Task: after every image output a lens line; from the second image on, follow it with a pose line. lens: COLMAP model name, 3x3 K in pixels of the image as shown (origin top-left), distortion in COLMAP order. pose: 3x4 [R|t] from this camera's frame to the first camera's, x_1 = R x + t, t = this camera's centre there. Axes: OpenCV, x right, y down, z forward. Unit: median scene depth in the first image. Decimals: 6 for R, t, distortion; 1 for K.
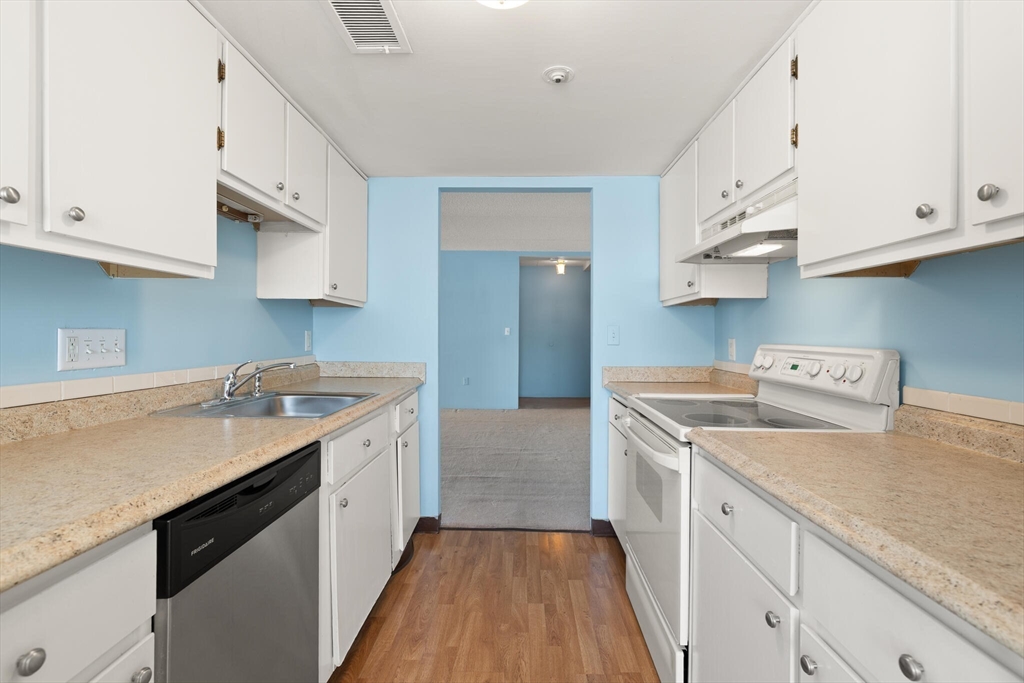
lens RADIAL K [[462.9, 0, 512.0], [0, 462.9, 341.5], [0, 0, 1]] dist [0.000806, -0.000410]
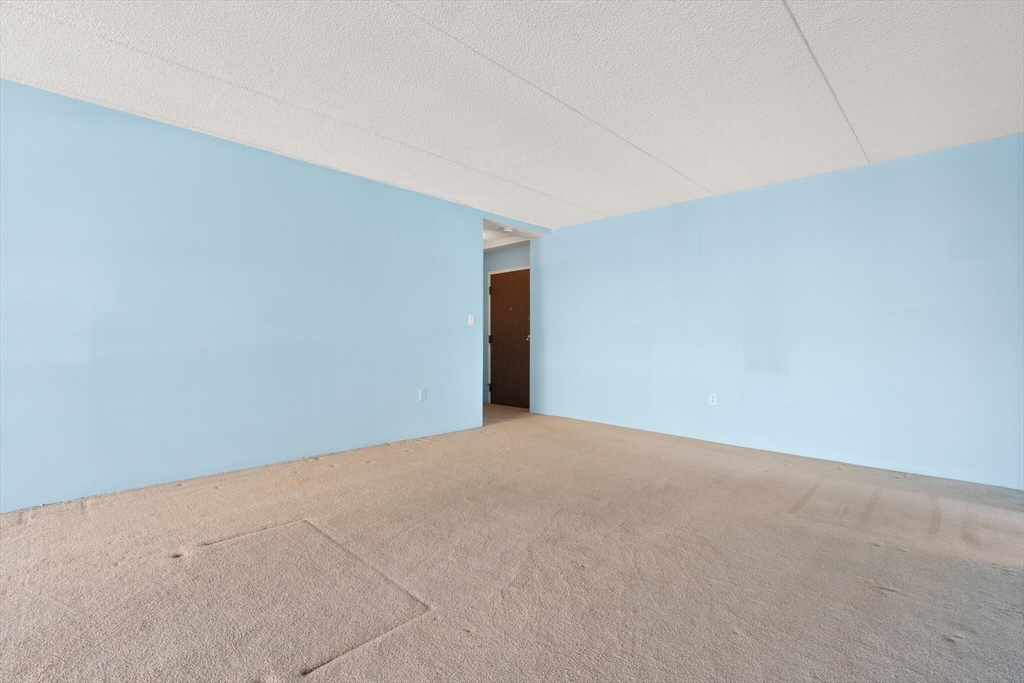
lens RADIAL K [[462.9, 0, 512.0], [0, 462.9, 341.5], [0, 0, 1]] dist [0.000806, -0.000410]
pose [[0.670935, -0.007118, 0.741482, -0.495893], [0.001342, 0.999964, 0.008385, 0.005567], [-0.741515, -0.004630, 0.670920, 0.475324]]
